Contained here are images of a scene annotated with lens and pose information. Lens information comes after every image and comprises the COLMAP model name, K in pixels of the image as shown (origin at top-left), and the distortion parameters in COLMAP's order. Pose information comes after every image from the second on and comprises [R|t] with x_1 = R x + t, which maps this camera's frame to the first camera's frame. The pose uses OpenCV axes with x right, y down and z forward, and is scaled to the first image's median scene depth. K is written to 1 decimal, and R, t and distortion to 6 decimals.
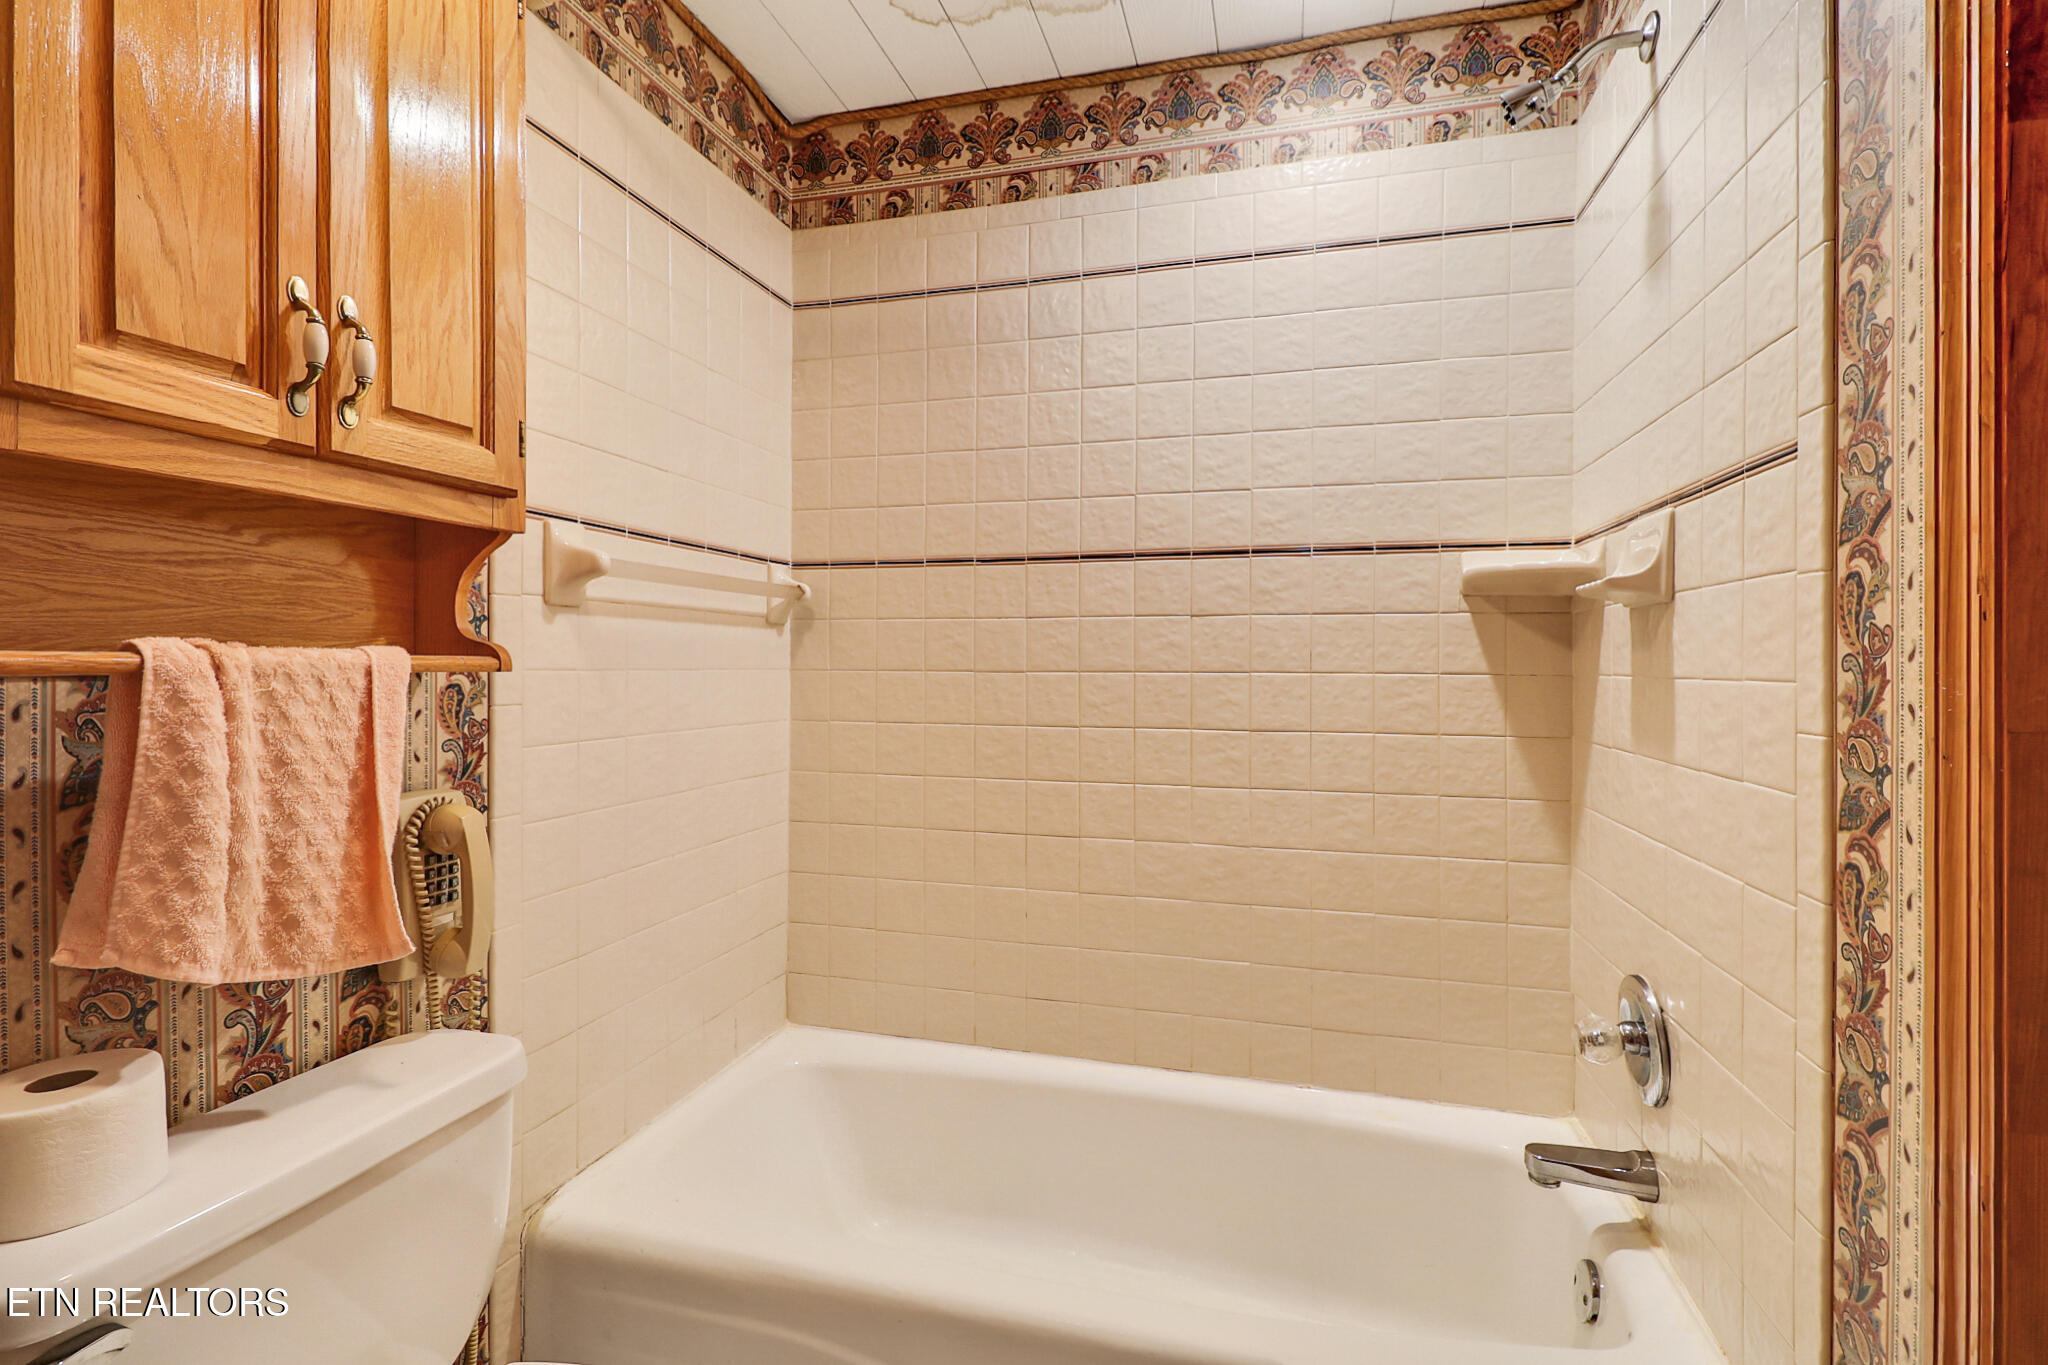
lens RADIAL K [[945.6, 0, 1008.3], [0, 945.6, 656.6], [0, 0, 1]] dist [0.021222, -0.024916]
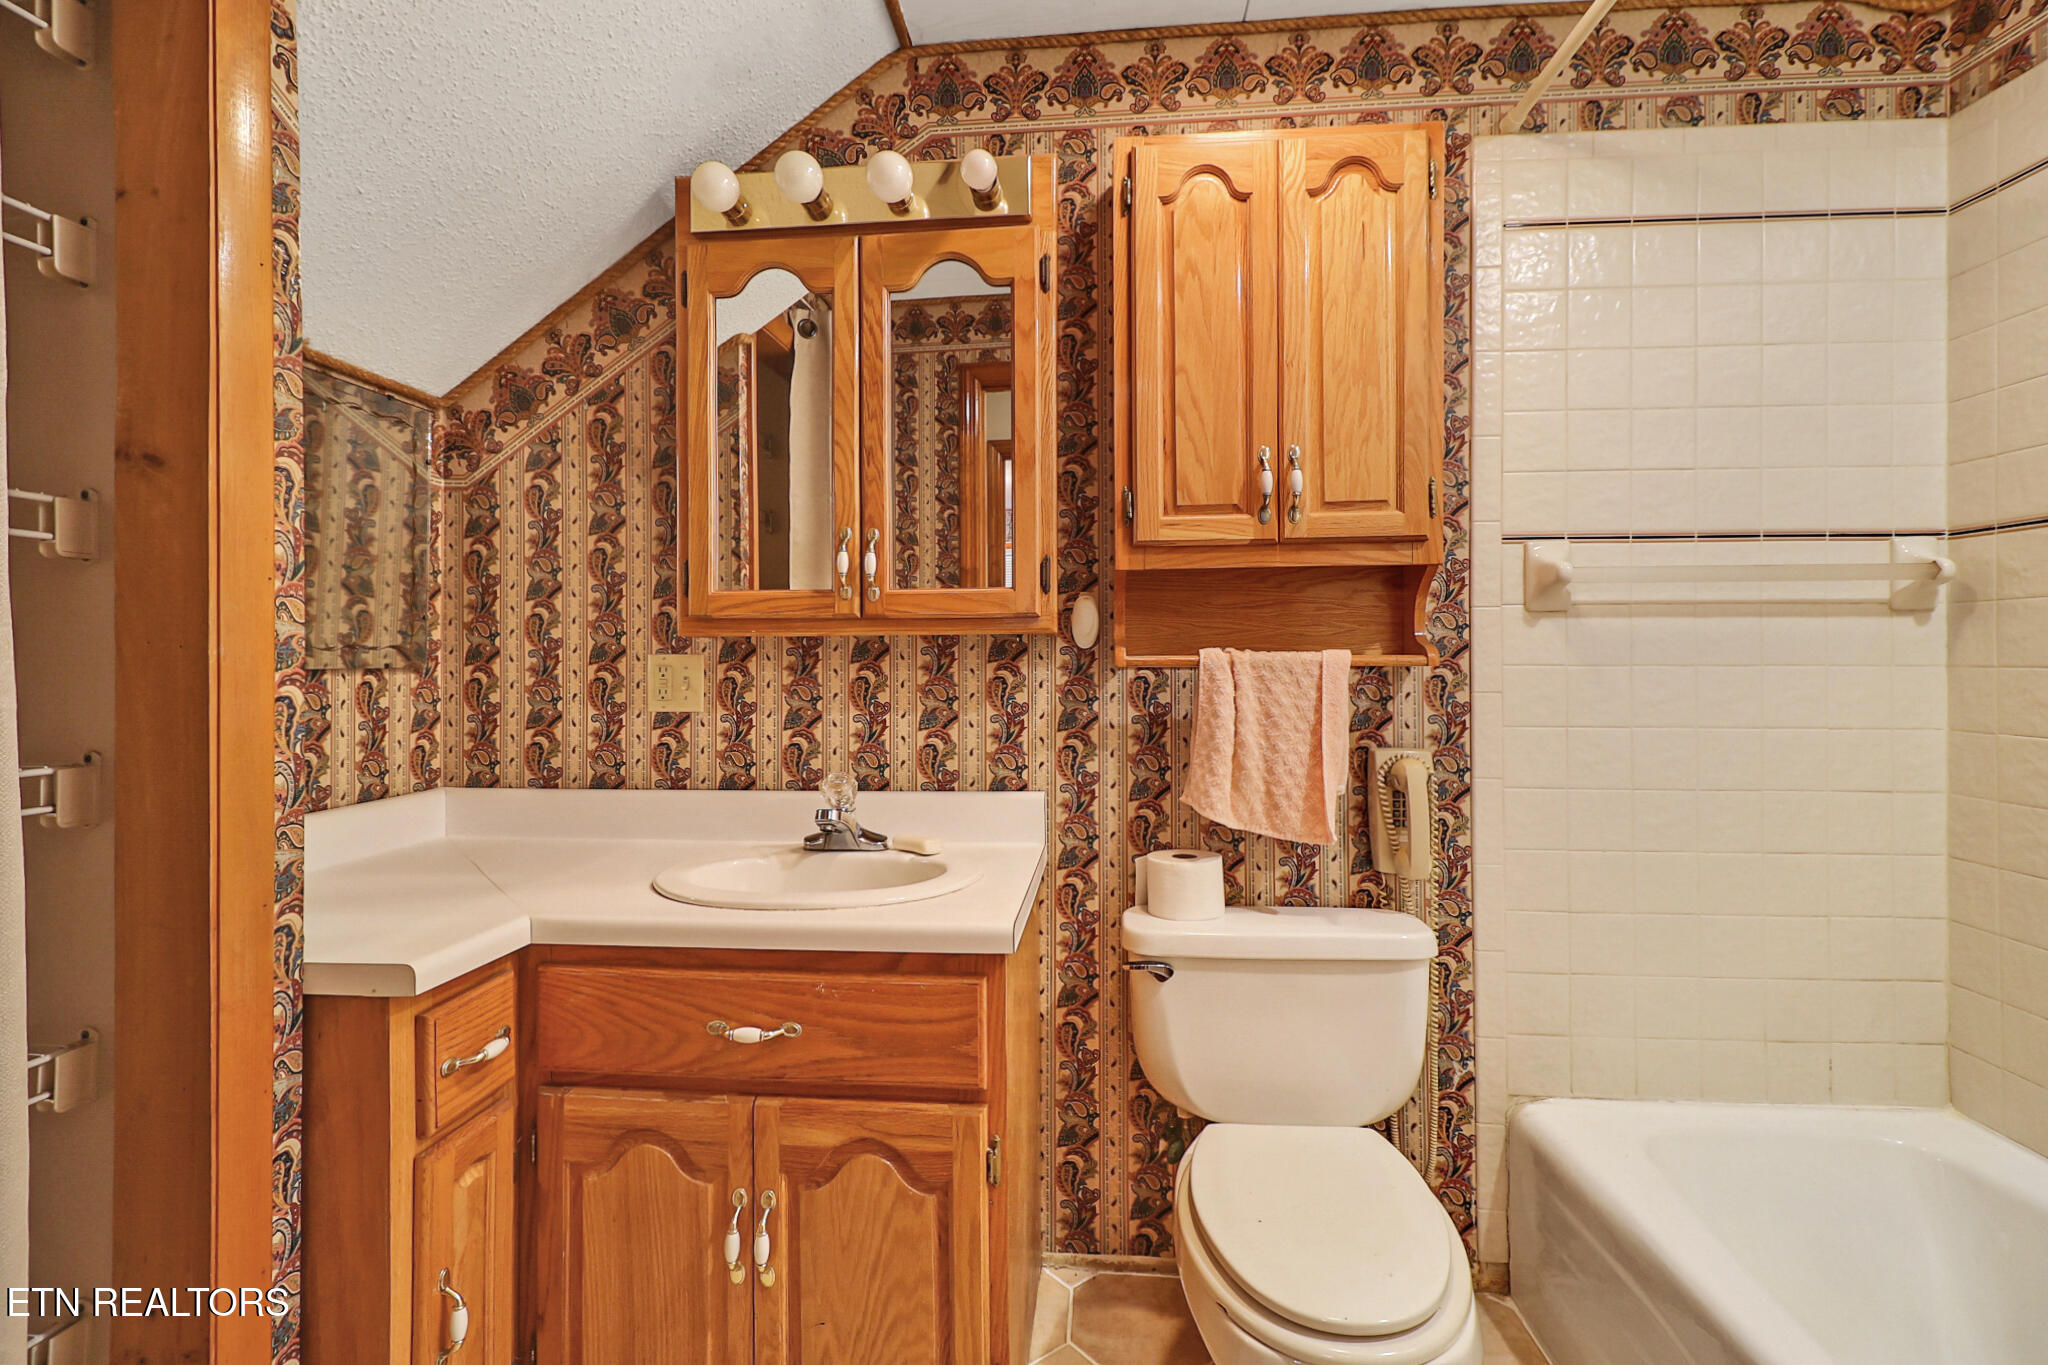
lens RADIAL K [[945.6, 0, 1008.3], [0, 945.6, 656.6], [0, 0, 1]] dist [0.021222, -0.024916]
pose [[0.210111, -0.007246, -0.977651, 0.621343], [0.010246, 0.999934, -0.005209, 0.002462], [0.977624, -0.008922, 0.210171, 0.096180]]
